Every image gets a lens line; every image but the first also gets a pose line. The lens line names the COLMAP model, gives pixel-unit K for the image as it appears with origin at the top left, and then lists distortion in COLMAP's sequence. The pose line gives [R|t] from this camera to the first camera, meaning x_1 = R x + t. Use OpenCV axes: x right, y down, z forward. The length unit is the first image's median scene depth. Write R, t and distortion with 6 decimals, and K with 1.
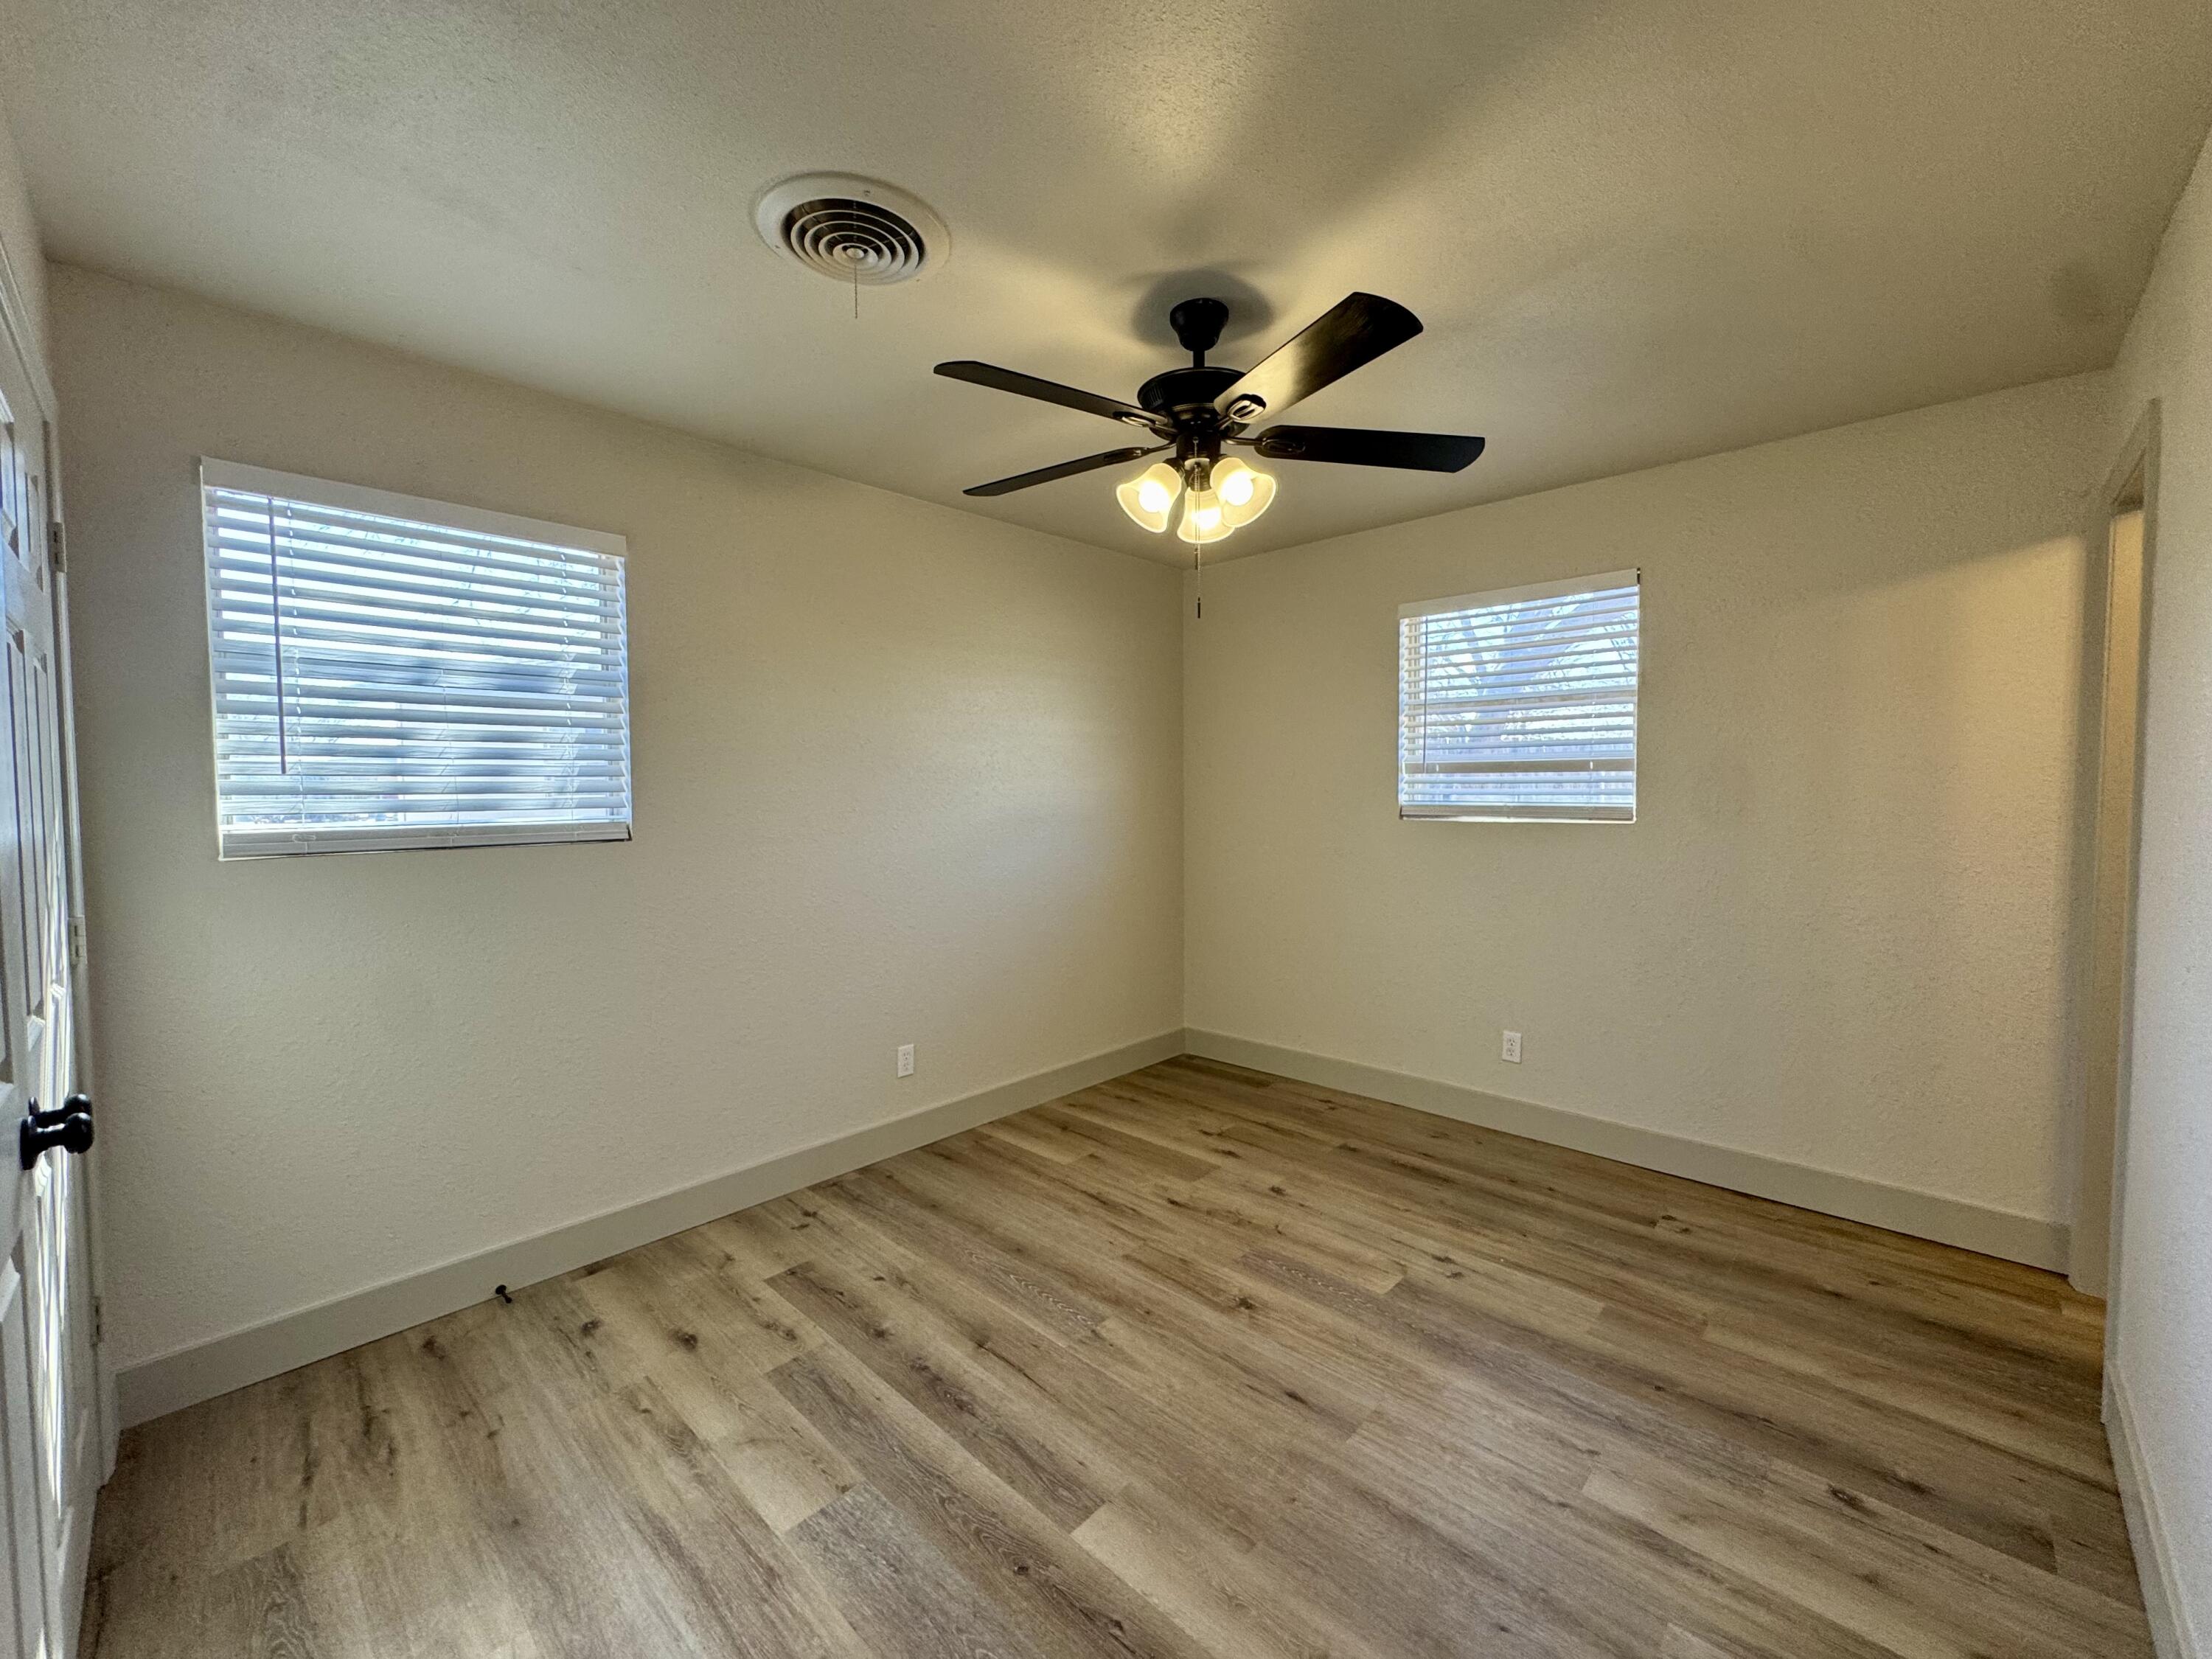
lens RADIAL K [[879.7, 0, 1093.3], [0, 879.7, 820.1], [0, 0, 1]] dist [-0.003772, 0.000595]
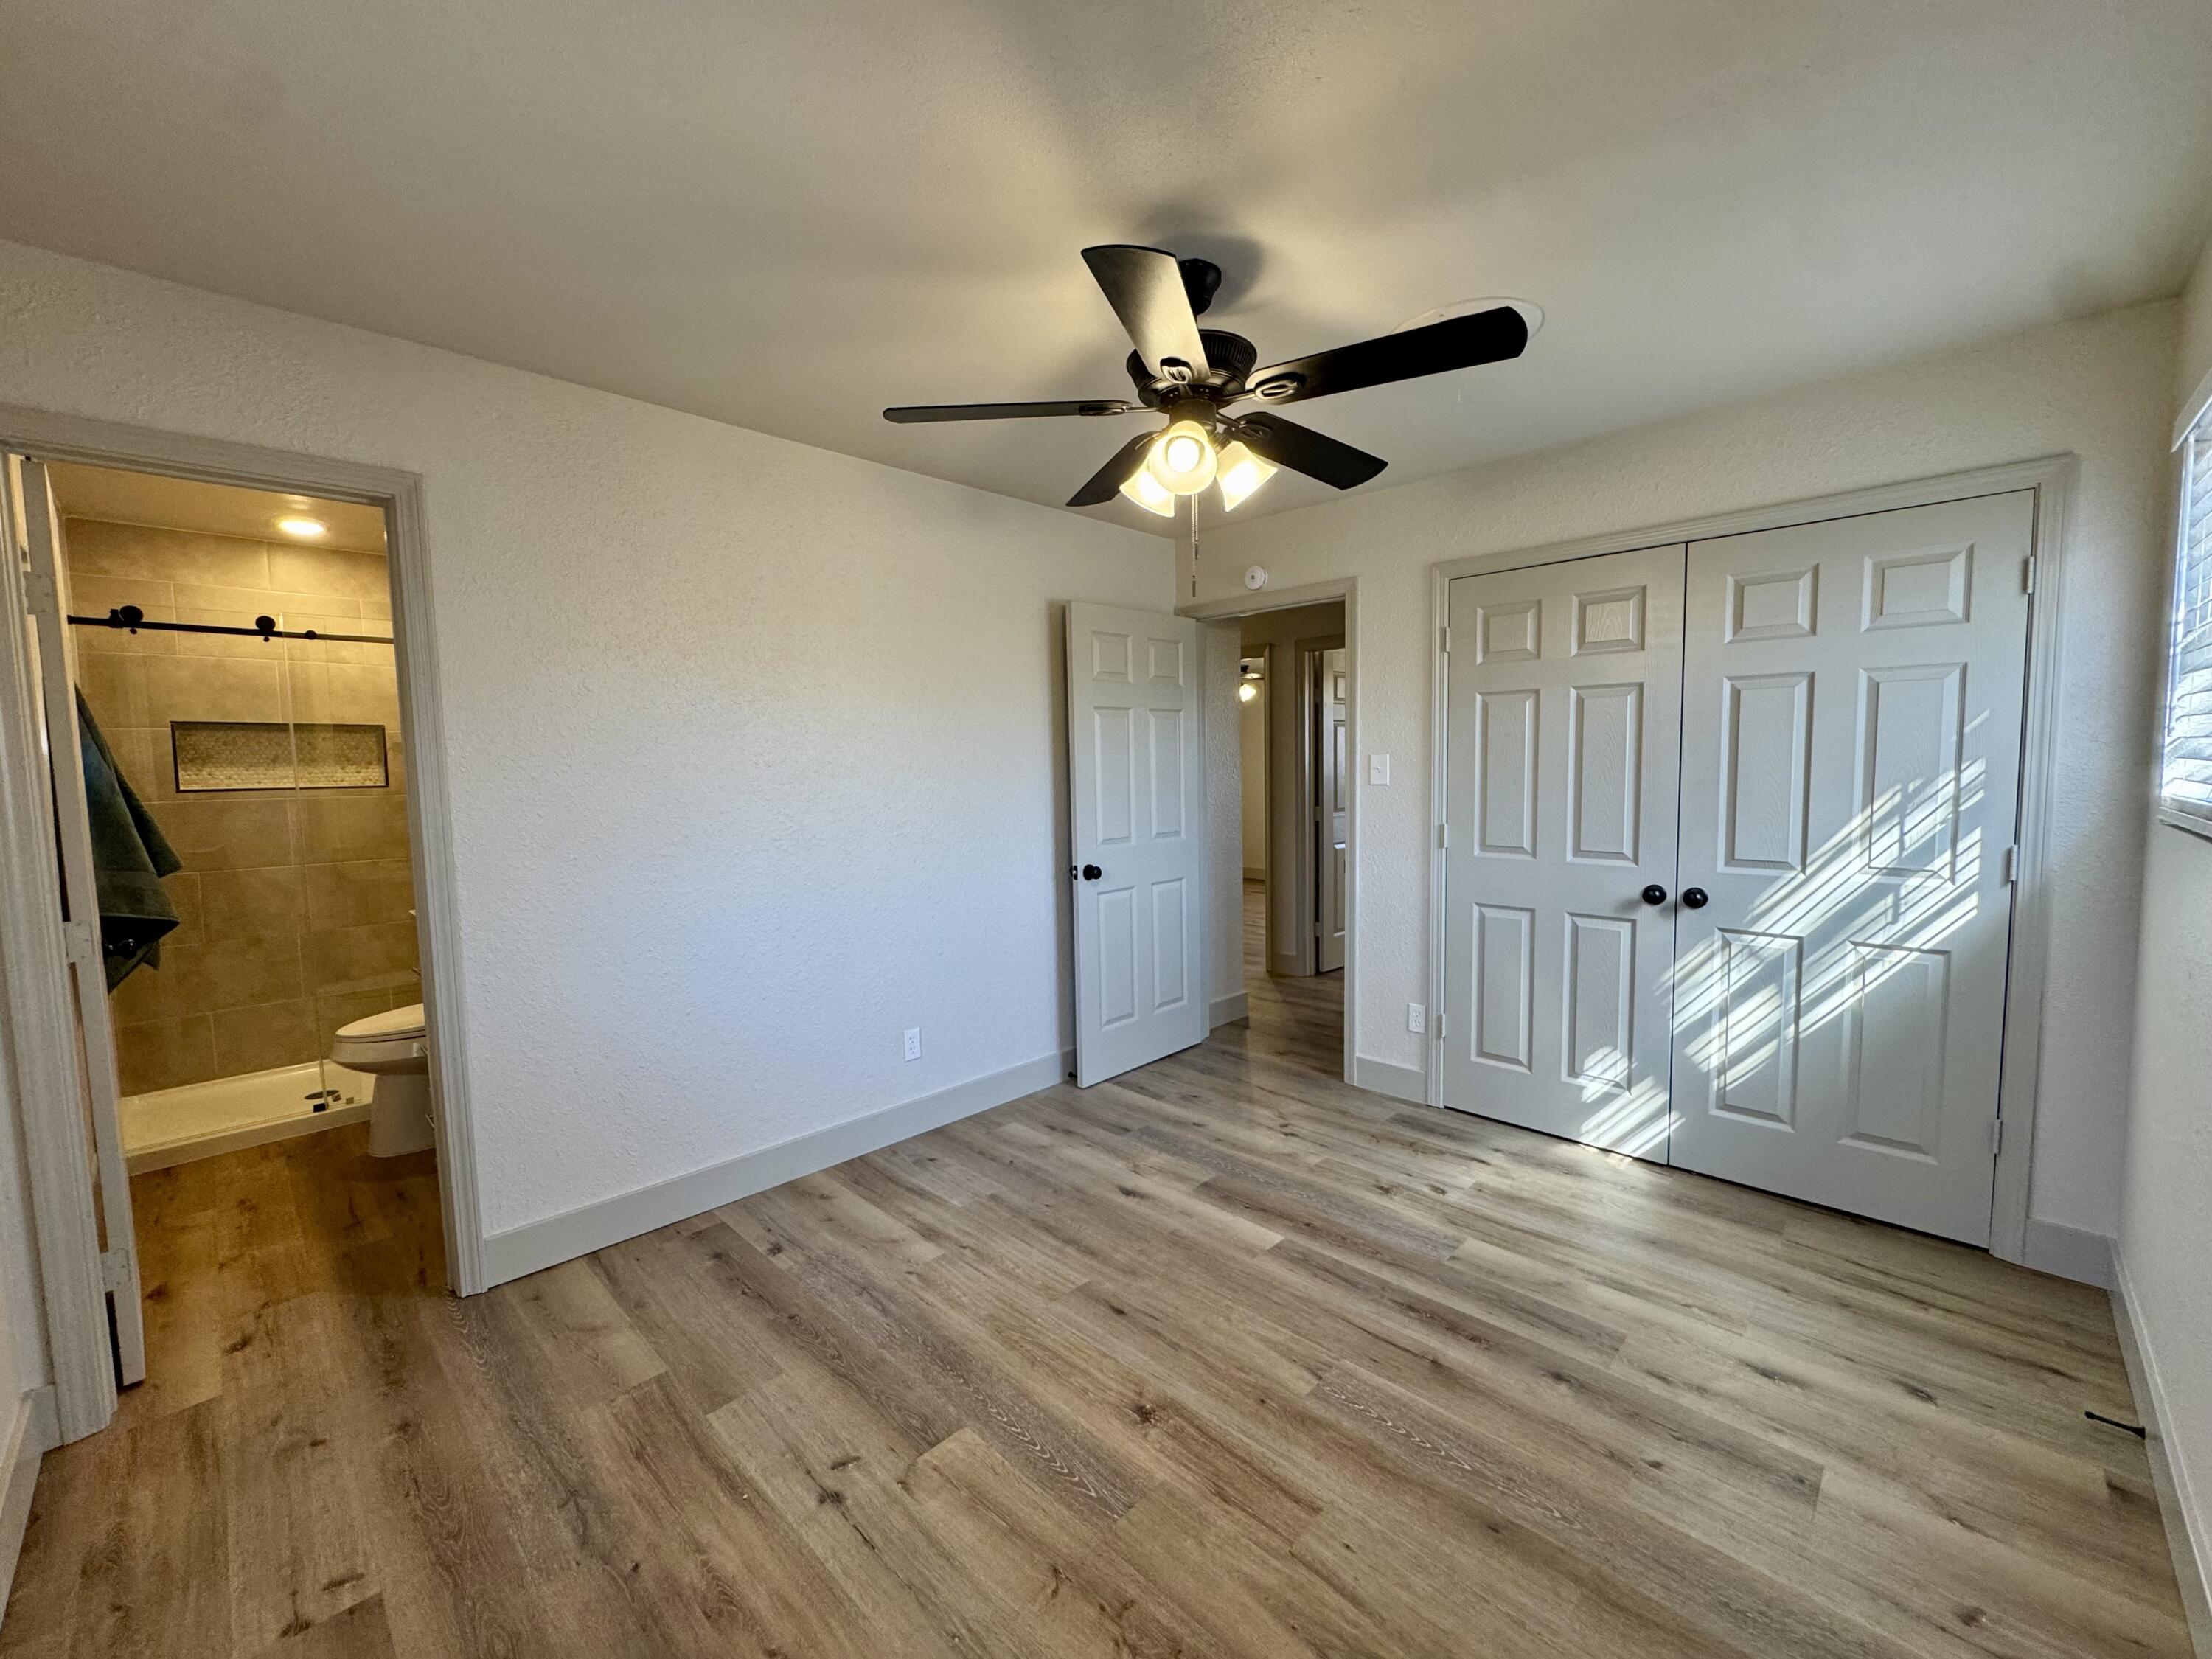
lens RADIAL K [[879.7, 0, 1095.5], [0, 879.7, 827.6], [0, 0, 1]] dist [-0.003772, 0.000595]
pose [[-0.999643, 0.023370, 0.012976, 0.179804], [0.024703, 0.993125, 0.114420, -0.074154], [-0.010212, 0.114700, -0.993348, 1.611917]]
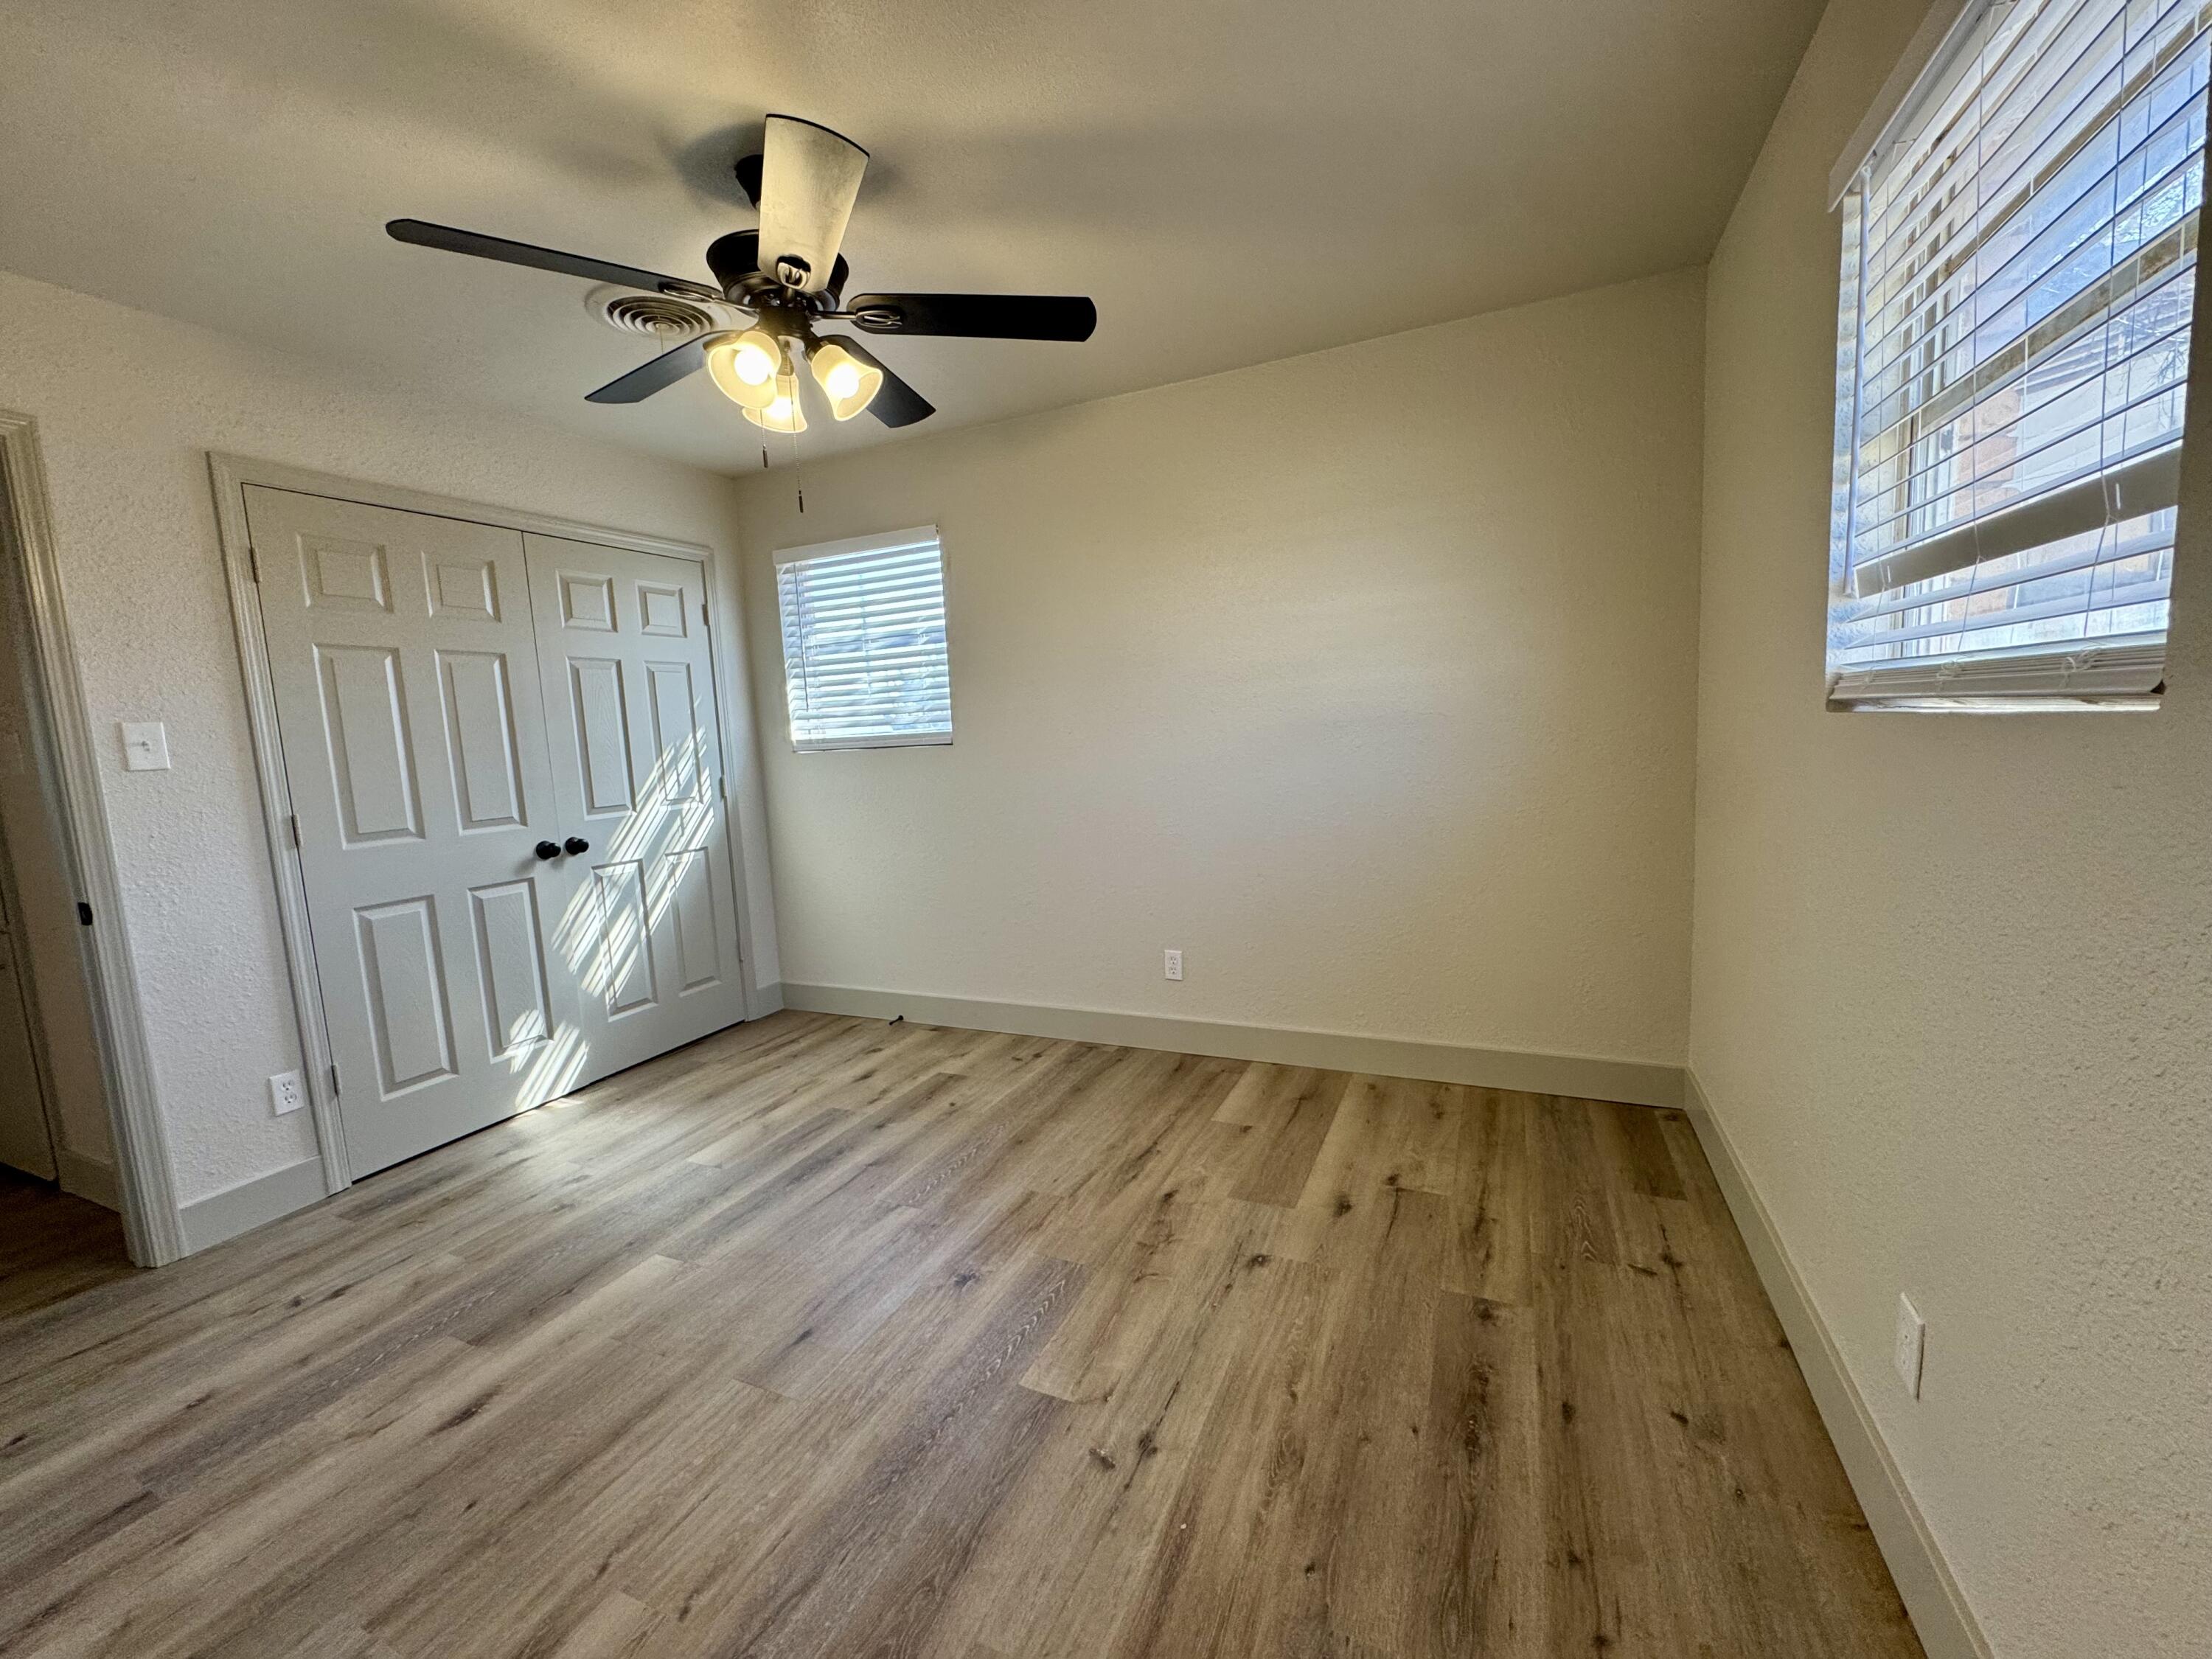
lens RADIAL K [[879.7, 0, 1114.1], [0, 879.7, 821.5], [0, 0, 1]] dist [-0.003772, 0.000595]
pose [[0.341386, 0.090820, -0.935525, 0.929804], [0.014105, 0.994714, 0.101713, 0.006466], [0.939817, -0.047919, 0.338301, 0.799721]]
